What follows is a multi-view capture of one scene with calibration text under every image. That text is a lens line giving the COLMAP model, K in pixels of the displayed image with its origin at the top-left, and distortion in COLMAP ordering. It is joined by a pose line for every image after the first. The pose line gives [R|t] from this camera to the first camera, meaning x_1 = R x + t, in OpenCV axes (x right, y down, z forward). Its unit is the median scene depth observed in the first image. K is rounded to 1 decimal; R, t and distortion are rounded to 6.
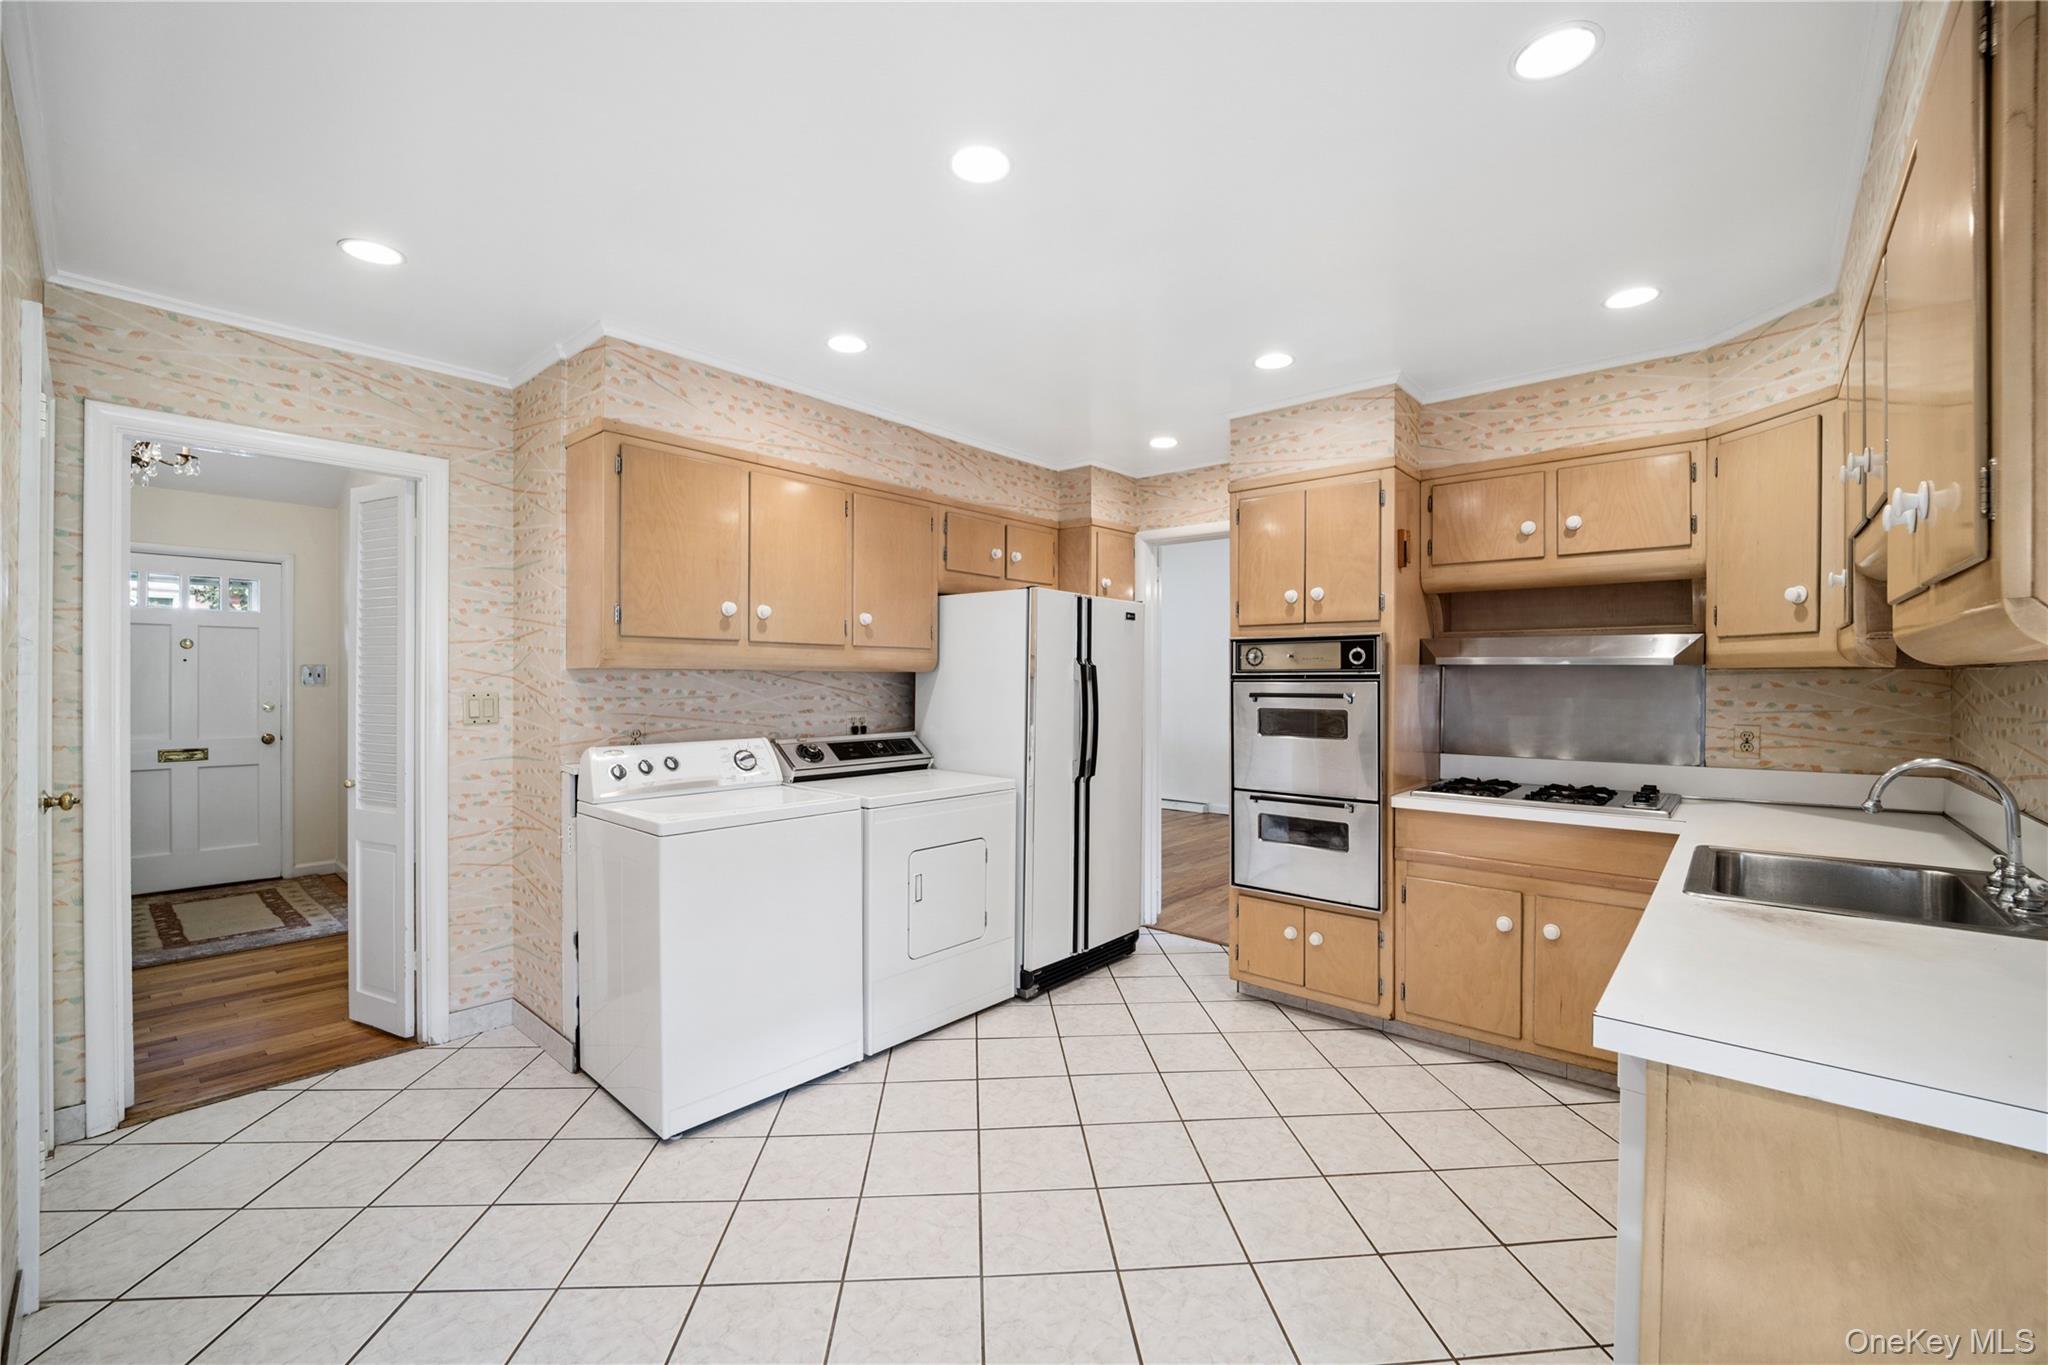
lens RADIAL K [[837.3, 0, 1026.6], [0, 837.3, 680.1], [0, 0, 1]] dist [-0.020472, -0.000128]
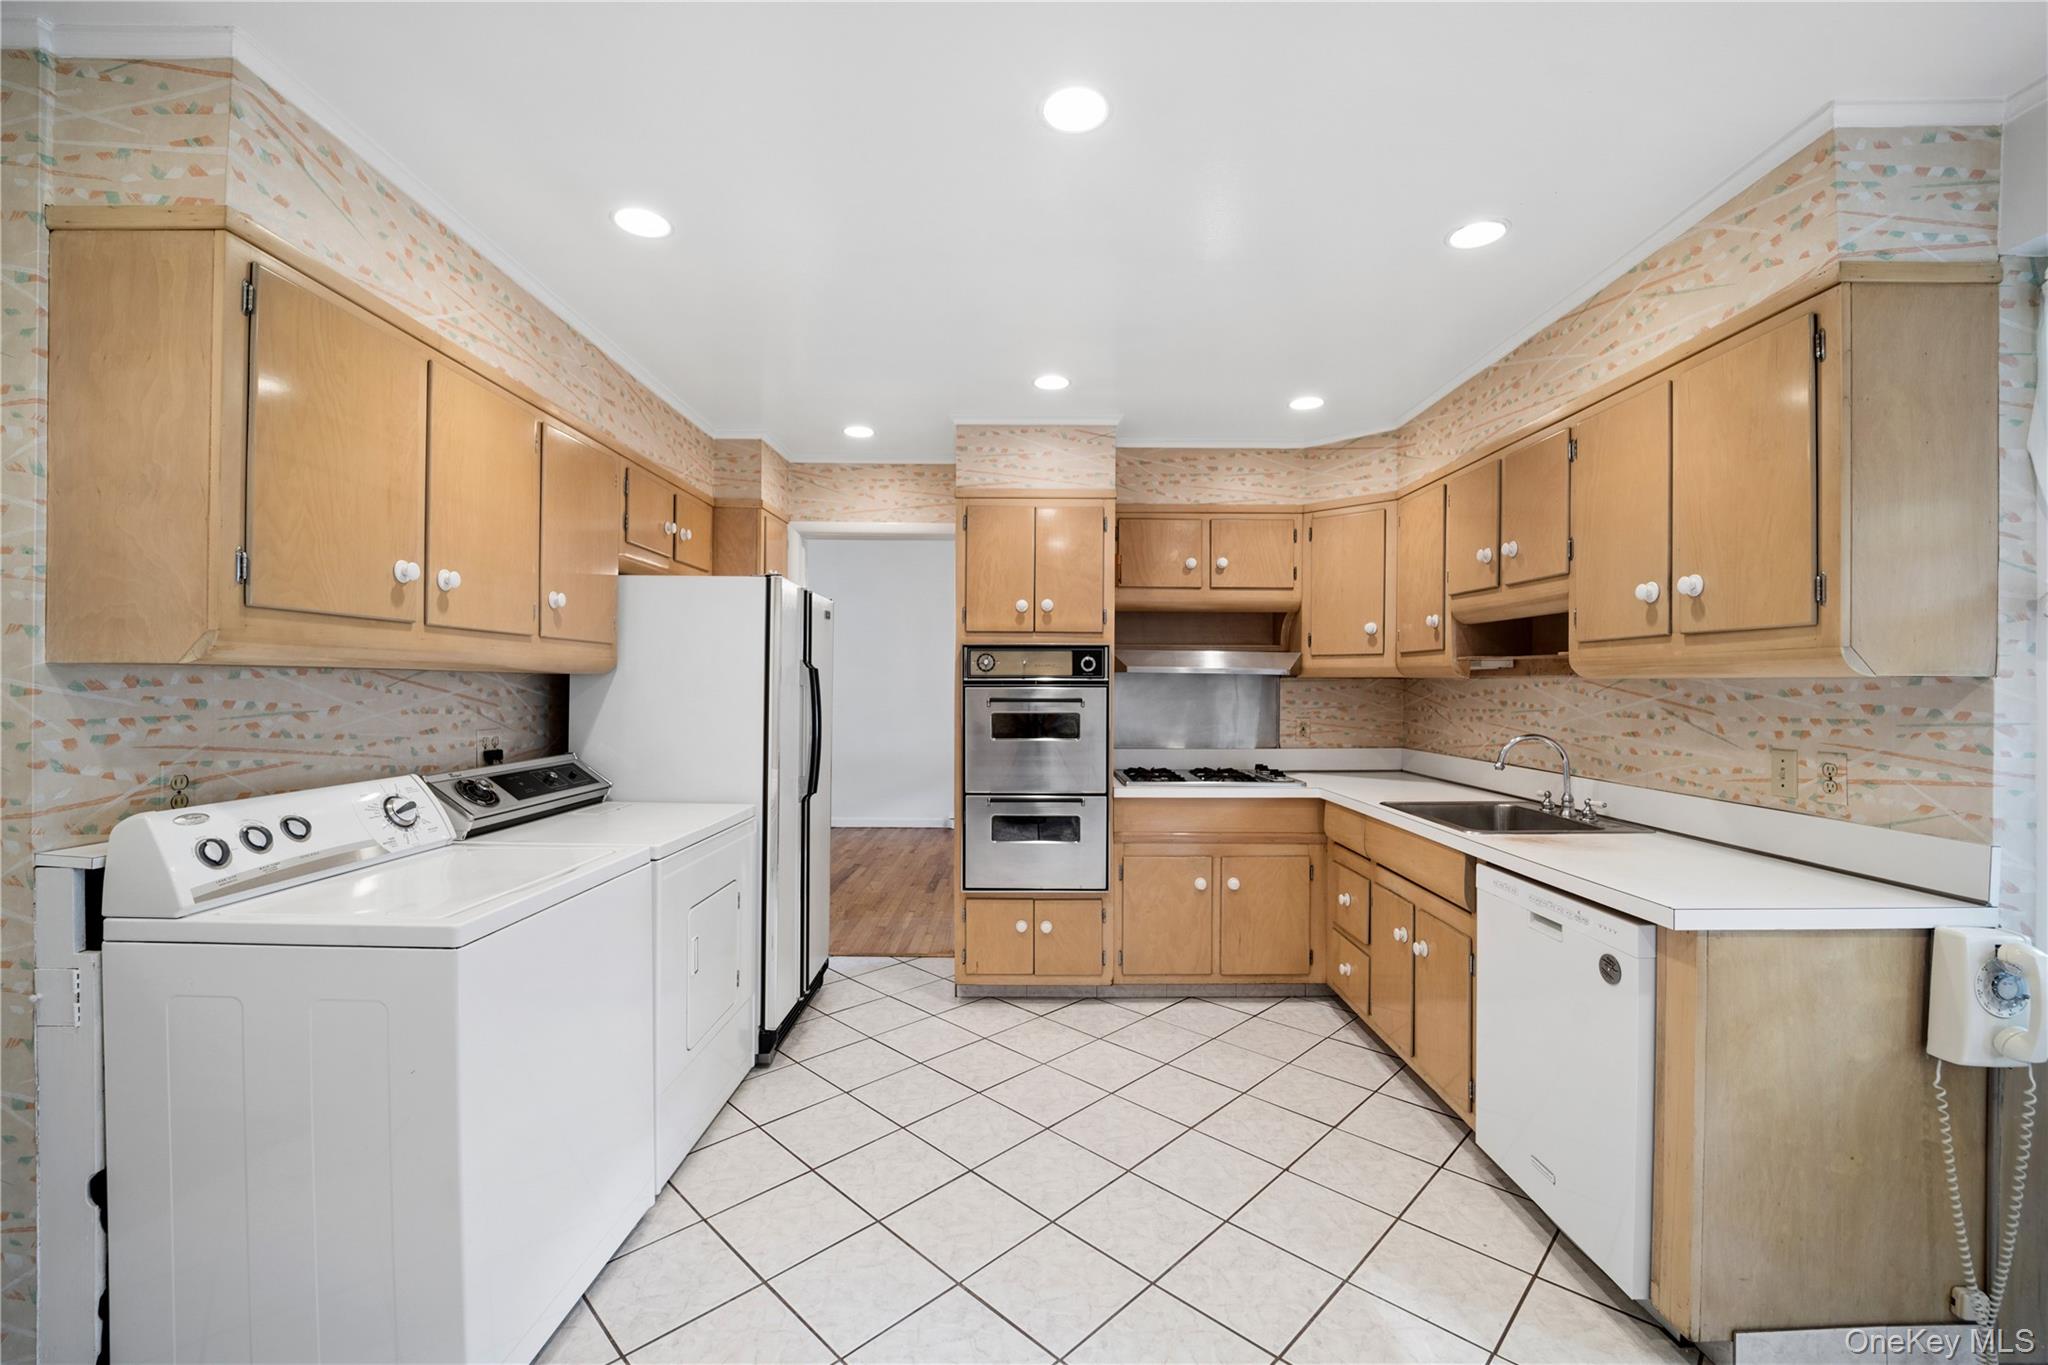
lens RADIAL K [[842.5, 0, 1031.1], [0, 842.5, 679.3], [0, 0, 1]] dist [-0.020869, -0.000591]
pose [[0.747925, 0.005260, 0.663763, -0.396984], [-0.002483, 0.999984, -0.005126, -0.002332], [-0.663779, 0.002185, 0.747926, 0.209764]]
